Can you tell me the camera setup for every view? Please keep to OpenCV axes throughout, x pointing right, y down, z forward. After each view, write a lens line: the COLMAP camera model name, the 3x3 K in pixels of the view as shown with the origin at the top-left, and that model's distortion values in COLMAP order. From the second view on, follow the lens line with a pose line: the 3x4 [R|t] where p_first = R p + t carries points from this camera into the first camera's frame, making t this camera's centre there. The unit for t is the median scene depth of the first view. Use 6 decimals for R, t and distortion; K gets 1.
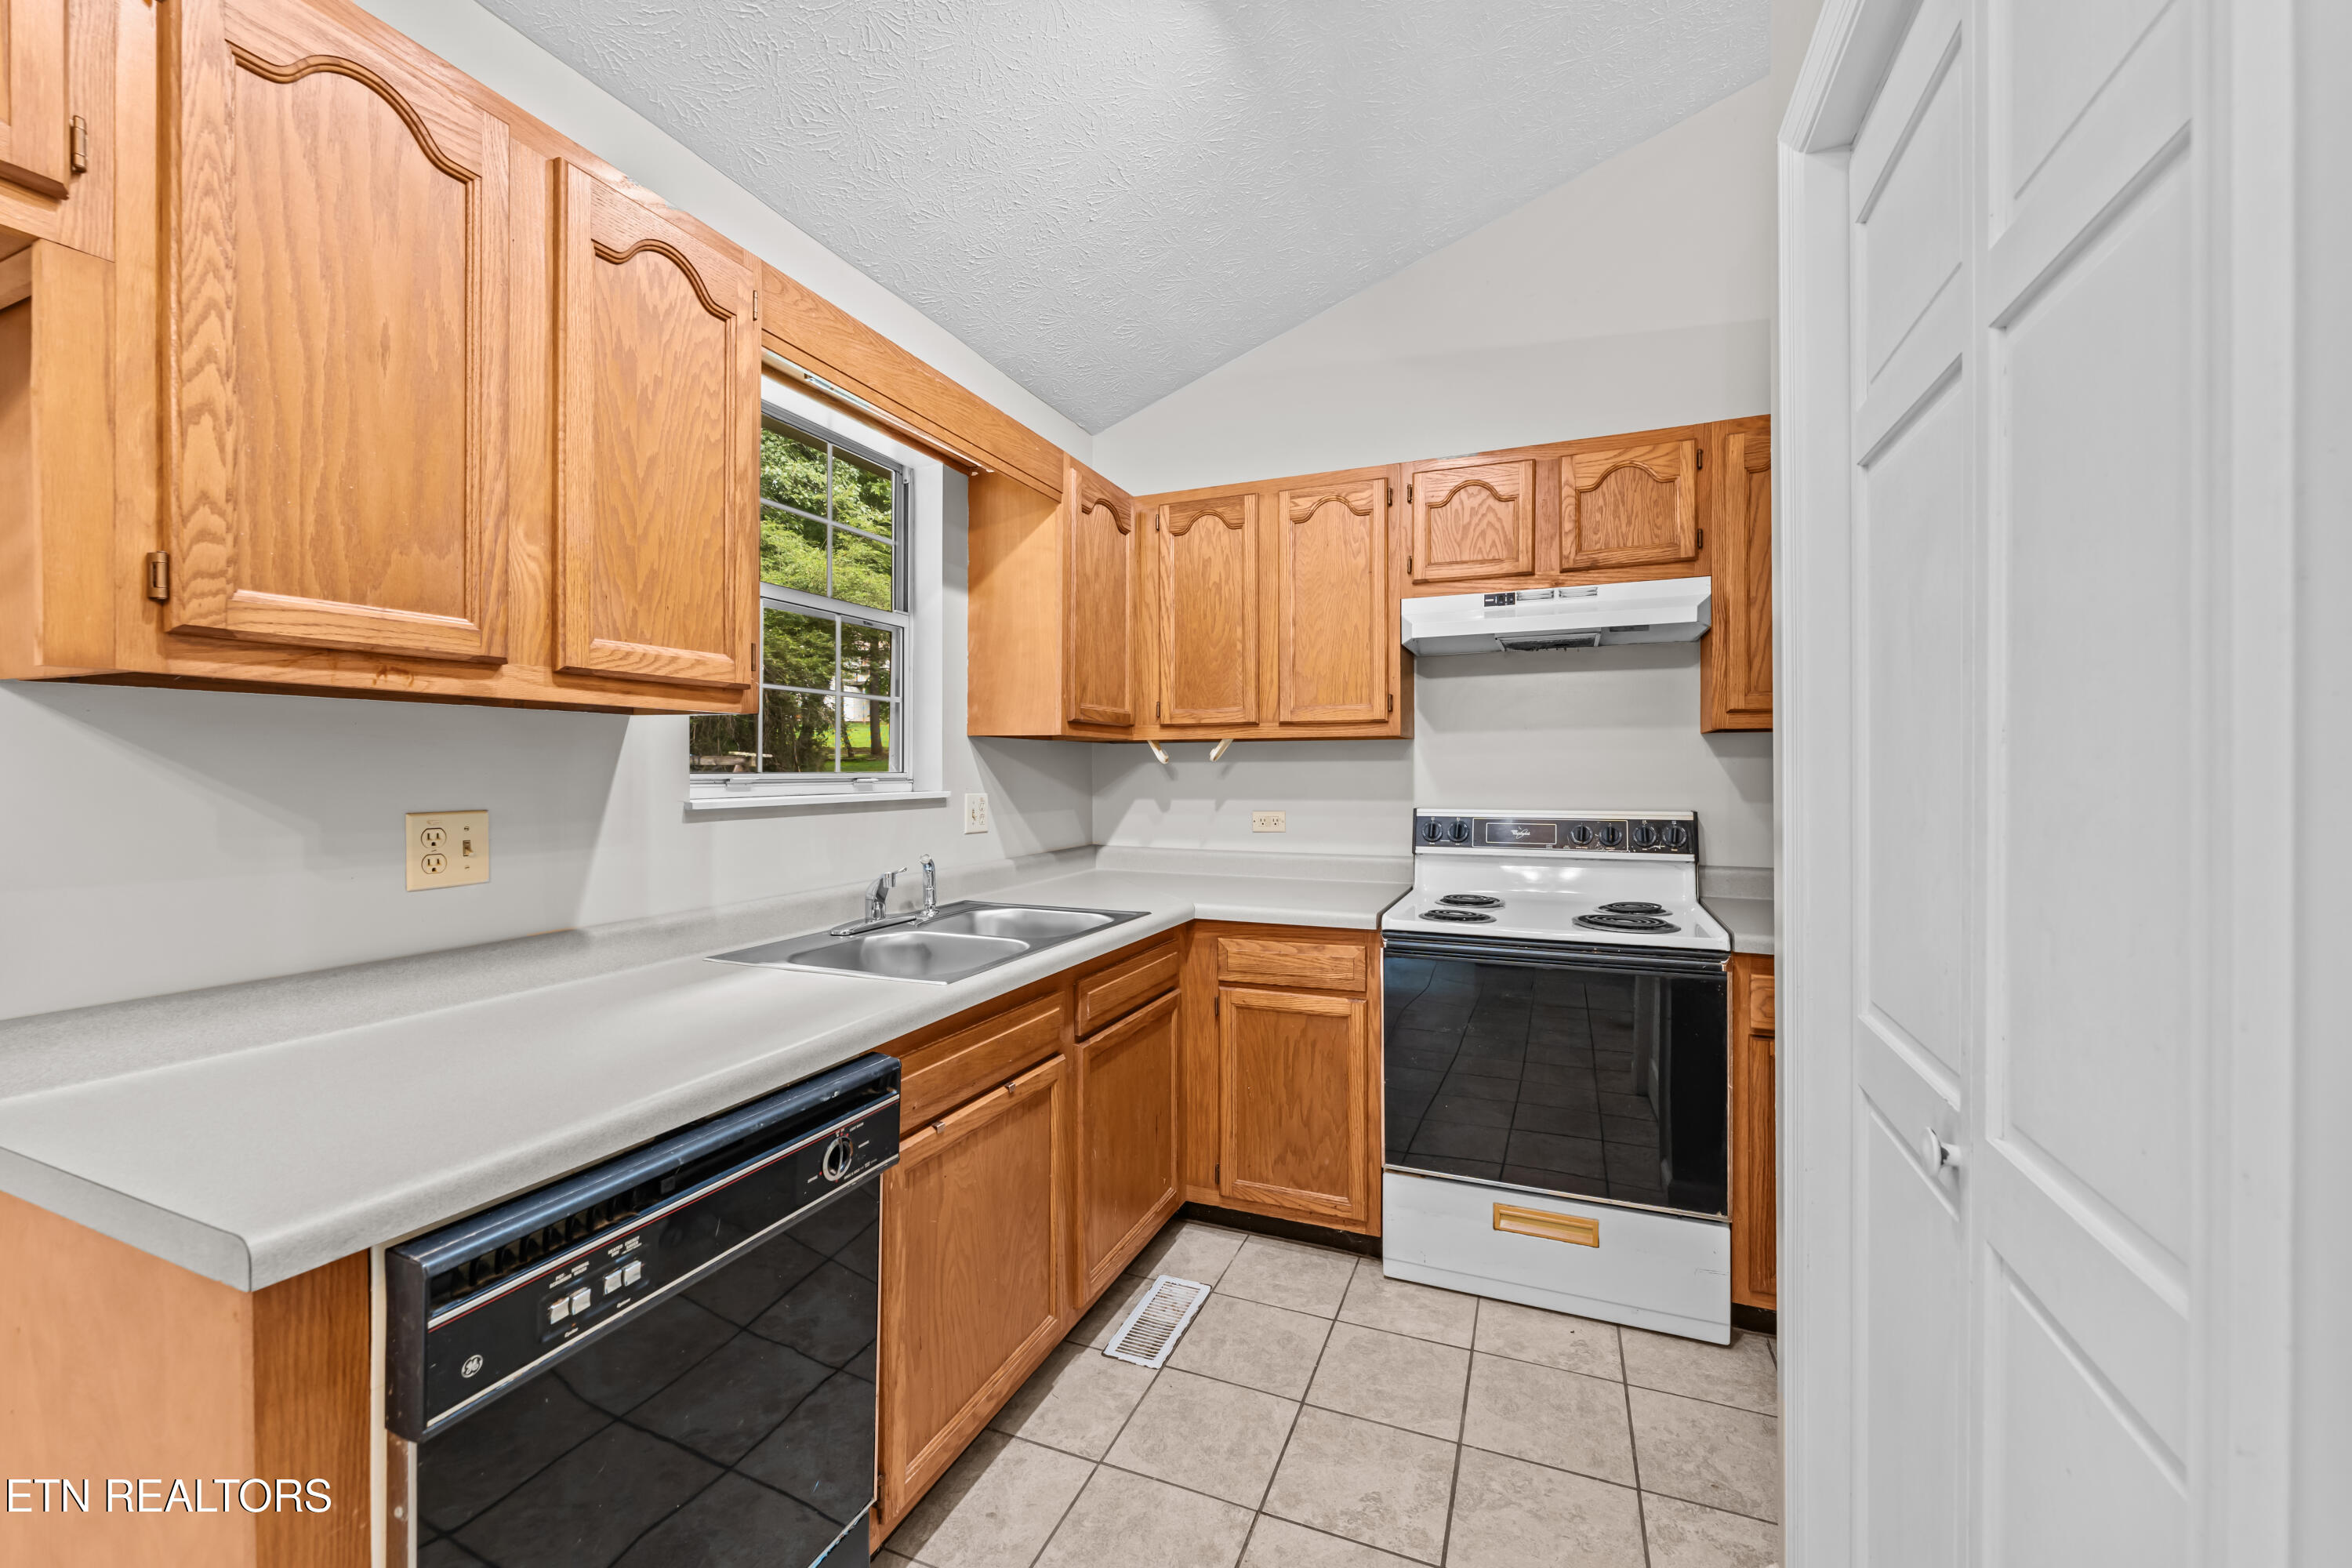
lens RADIAL K [[935.2, 0, 1172.2], [0, 935.2, 774.3], [0, 0, 1]] dist [-0.003229, 0.000270]
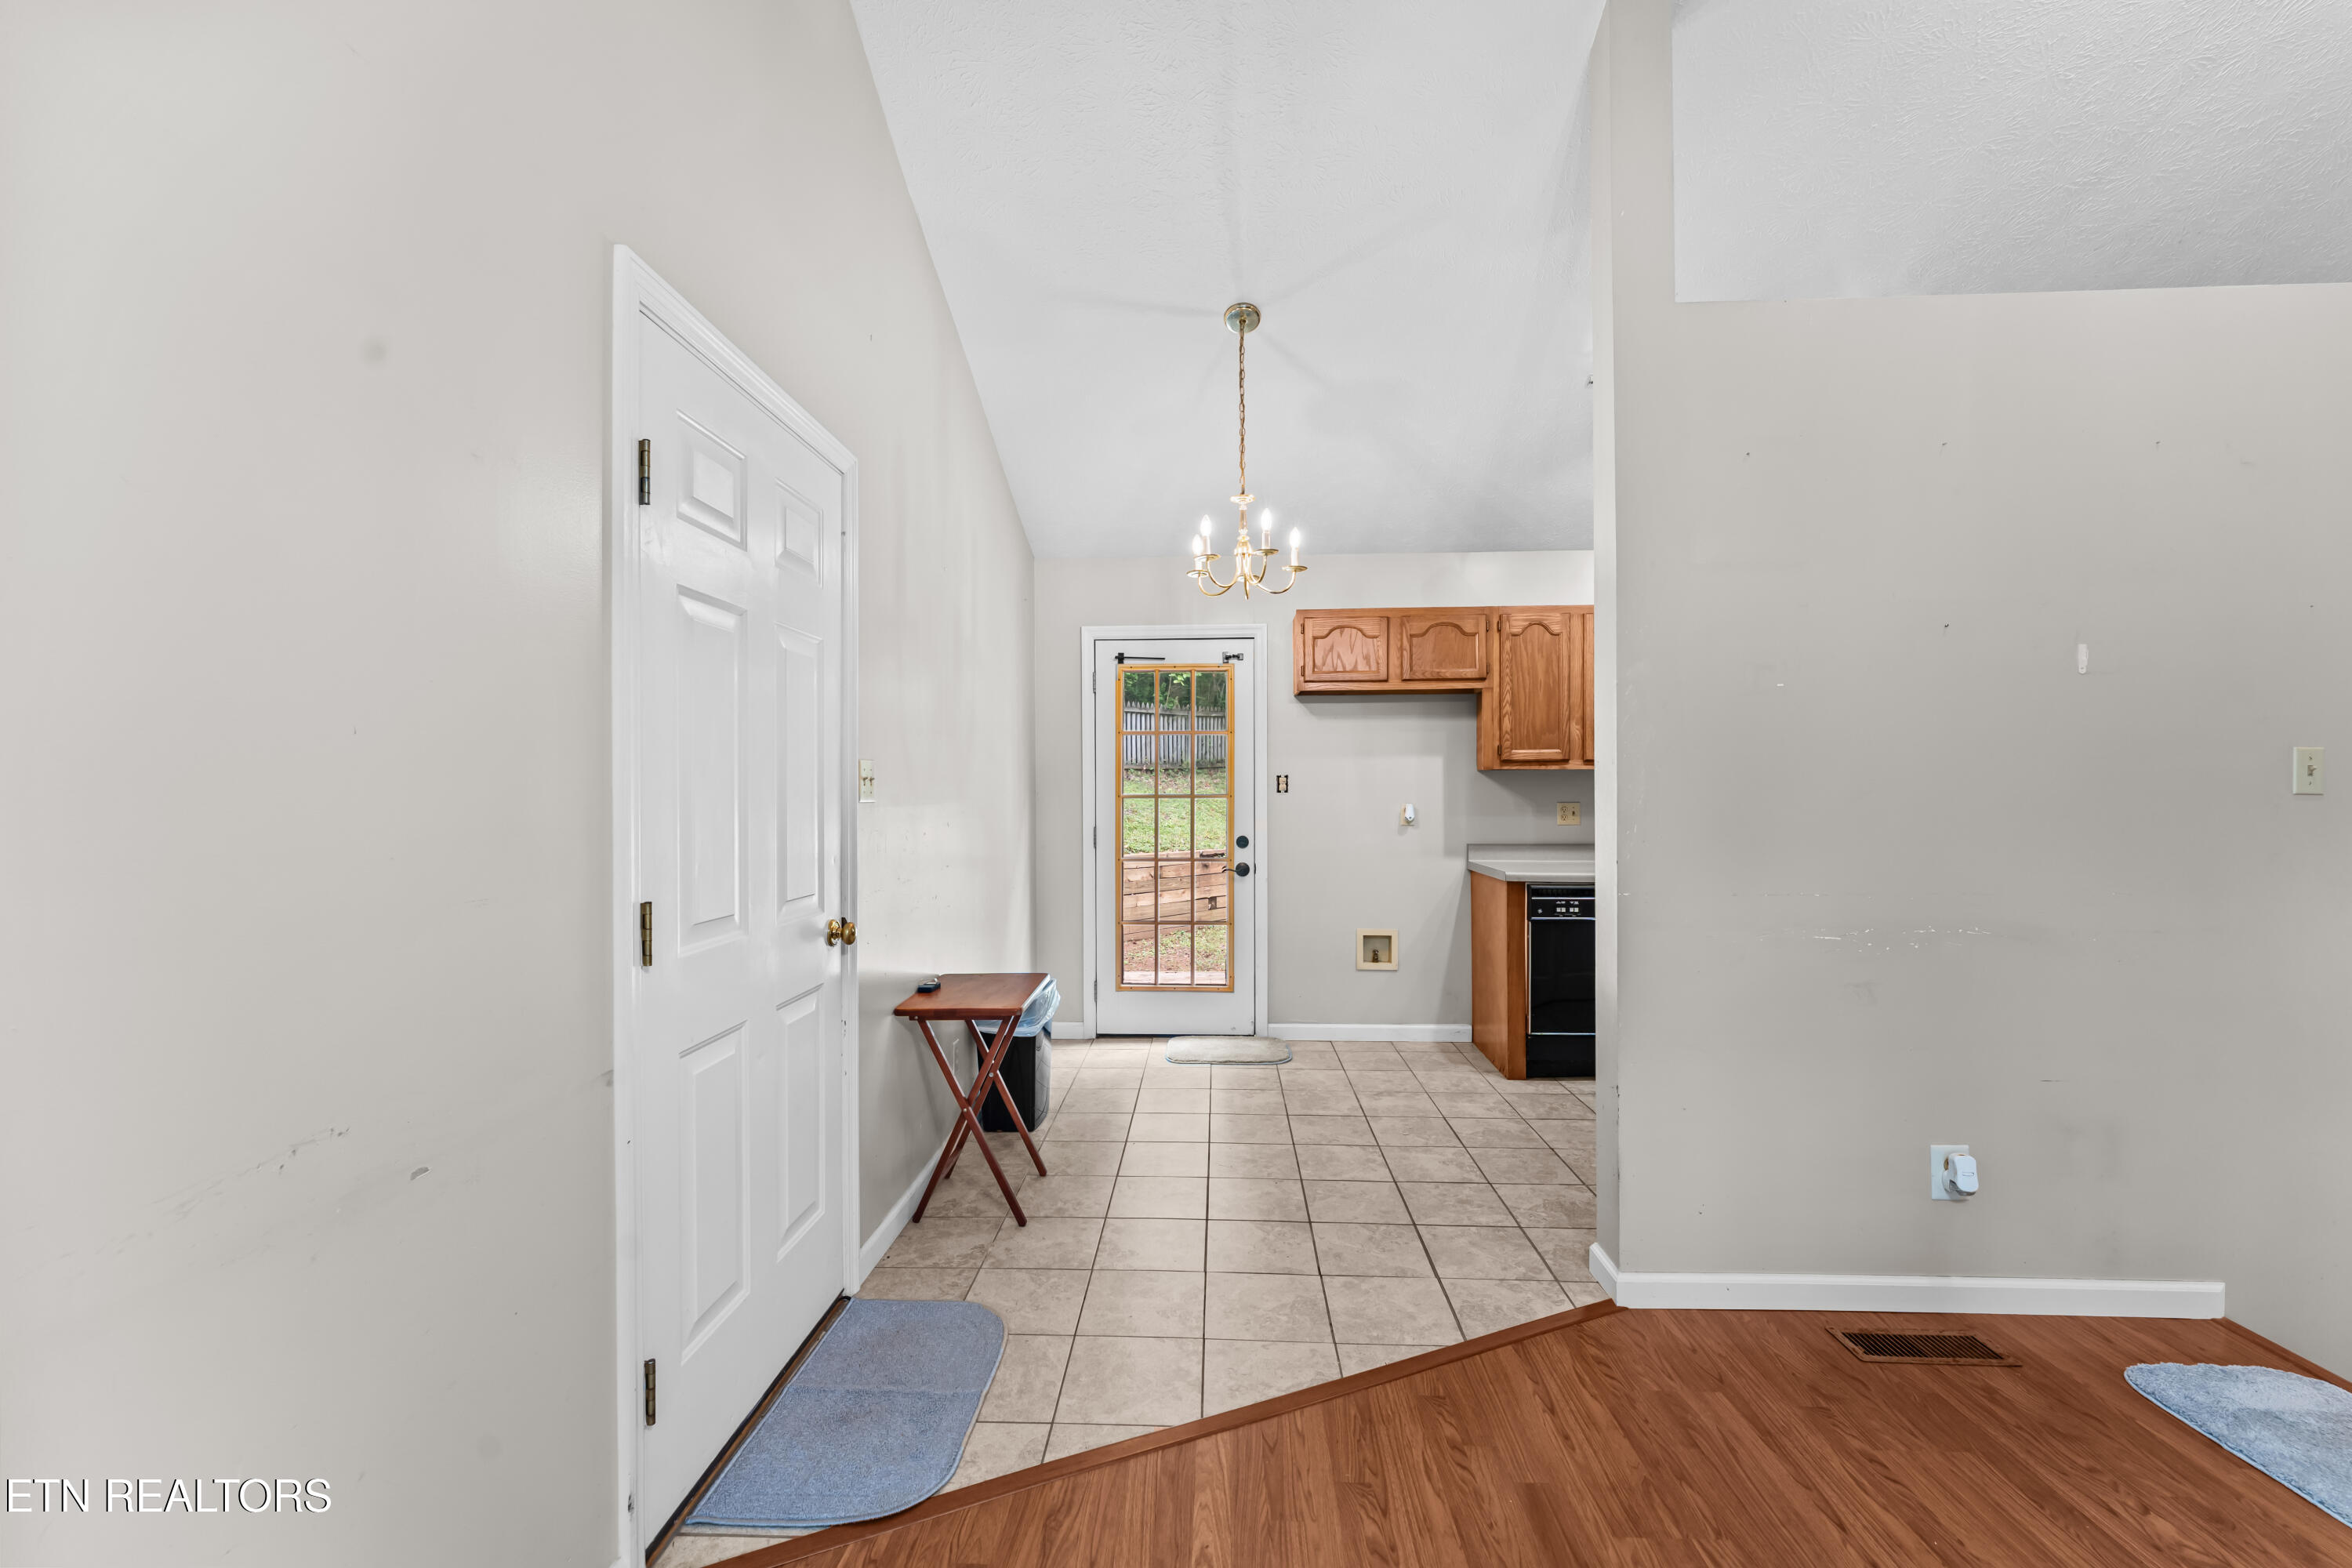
lens RADIAL K [[935.2, 0, 1168.5], [0, 935.2, 785.0], [0, 0, 1]] dist [-0.003229, 0.000270]
pose [[0.340690, -0.003481, -0.940169, 1.117656], [-0.004692, 0.999974, -0.005403, 0.002434], [0.940164, 0.006252, 0.340665, -0.877861]]
